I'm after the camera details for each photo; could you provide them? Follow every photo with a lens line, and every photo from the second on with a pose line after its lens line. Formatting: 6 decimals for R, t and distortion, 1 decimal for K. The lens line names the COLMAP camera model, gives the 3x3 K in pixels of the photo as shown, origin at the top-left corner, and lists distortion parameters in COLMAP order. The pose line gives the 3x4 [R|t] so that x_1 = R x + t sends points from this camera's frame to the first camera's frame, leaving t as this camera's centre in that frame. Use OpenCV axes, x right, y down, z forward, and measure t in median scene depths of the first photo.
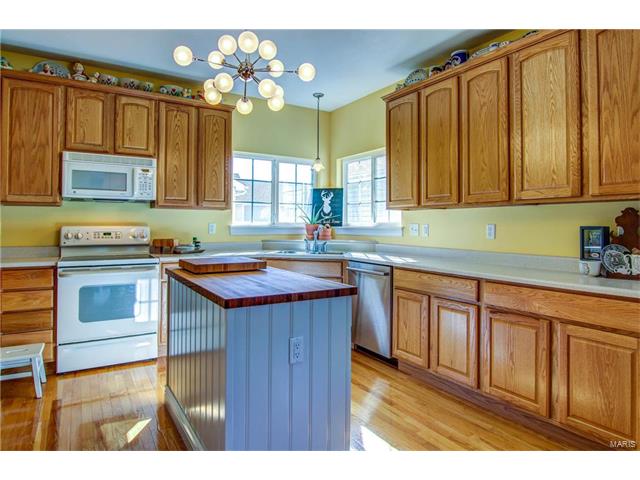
lens RADIAL K [[385.0, 0, 315.9], [0, 385.0, 217.9], [0, 0, 1]] dist [-0.018678, -0.002587]
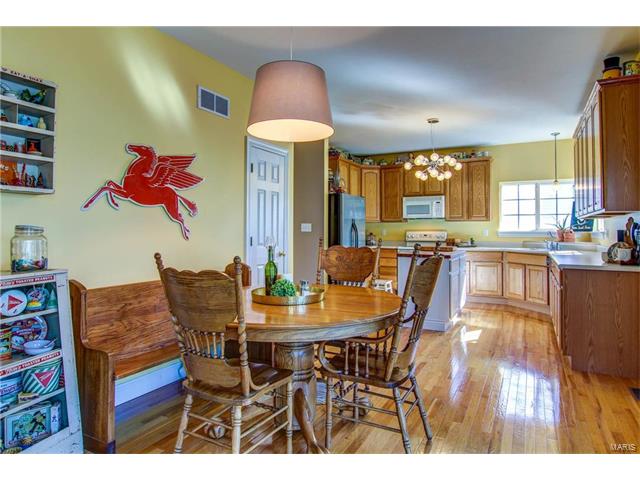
lens RADIAL K [[385.0, 0, 326.7], [0, 385.0, 226.0], [0, 0, 1]] dist [-0.018678, -0.002587]
pose [[0.512771, -0.018449, -0.858327, 0.894632], [0.018671, 0.999772, -0.010335, 0.003764], [0.858322, -0.010727, 0.512999, -0.457351]]
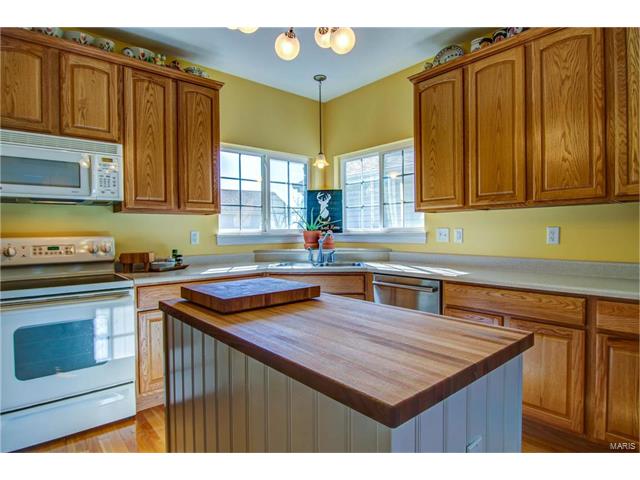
lens RADIAL K [[357.7, 0, 319.0], [0, 357.7, 238.3], [0, 0, 1]] dist [-0.018601, -0.004400]
pose [[0.987066, -0.018971, 0.159190, -0.154109], [0.013242, 0.999228, 0.036976, 0.005110], [-0.159769, -0.034389, 0.986555, 0.260125]]
